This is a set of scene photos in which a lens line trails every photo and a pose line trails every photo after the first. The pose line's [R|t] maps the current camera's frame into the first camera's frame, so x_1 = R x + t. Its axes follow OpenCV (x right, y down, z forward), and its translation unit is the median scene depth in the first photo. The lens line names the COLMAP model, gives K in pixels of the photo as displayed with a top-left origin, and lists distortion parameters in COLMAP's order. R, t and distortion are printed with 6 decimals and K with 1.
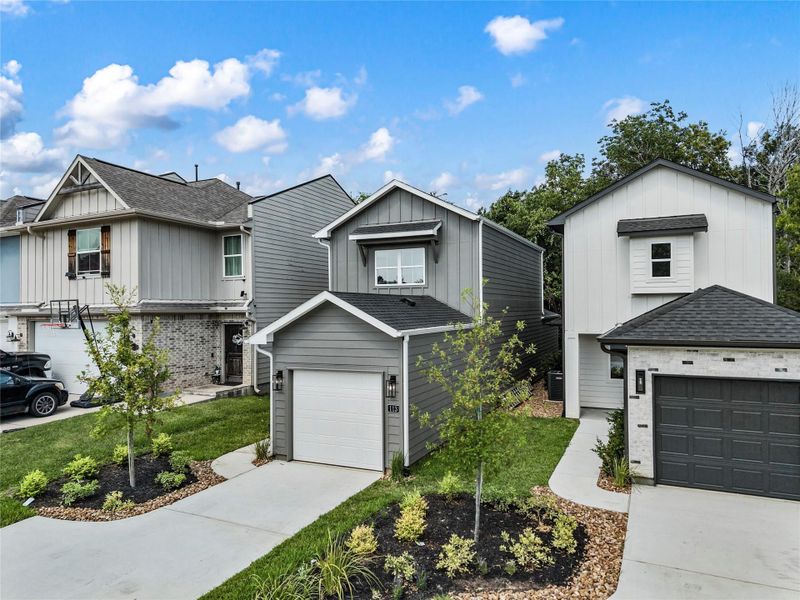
lens RADIAL K [[515.7, 0, 406.8], [0, 515.7, 304.6], [0, 0, 1]] dist [0.020865, -0.015375]
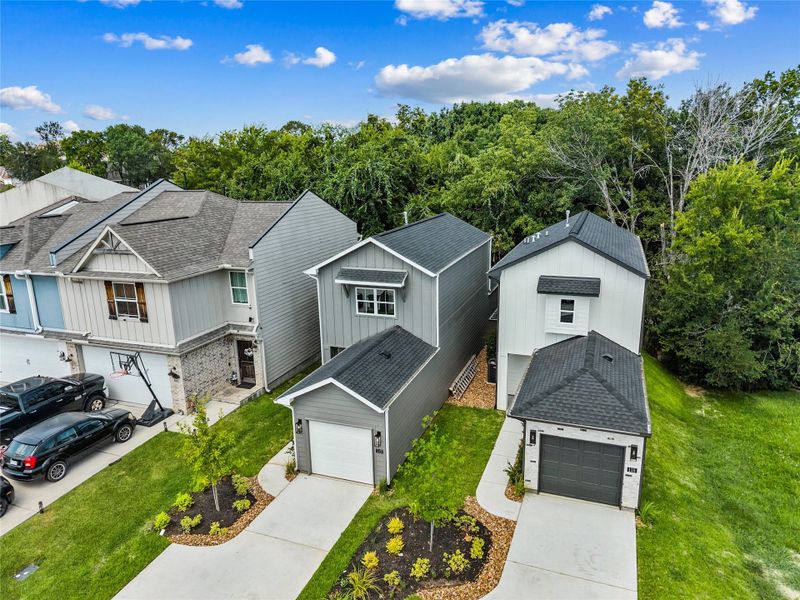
lens RADIAL K [[515.7, 0, 407.3], [0, 515.7, 307.0], [0, 0, 1]] dist [0.020865, -0.015375]
pose [[0.996989, -0.024270, 0.073642, -0.032976], [0.004855, 0.967429, 0.253096, -0.438644], [-0.077386, -0.251977, 0.964634, -0.284878]]
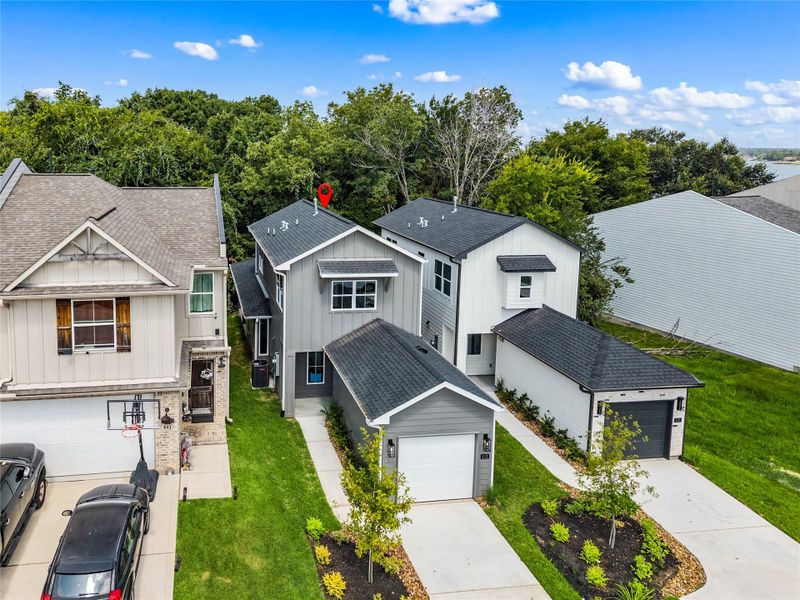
lens RADIAL K [[531.2, 0, 282.5], [0, 531.2, 220.0], [0, 0, 1]] dist [0.018403, -0.005470]
pose [[0.850775, -0.040580, 0.523961, -0.889753], [-0.020216, 0.993749, 0.109790, -0.424592], [-0.525142, -0.103999, 0.844636, 0.086294]]
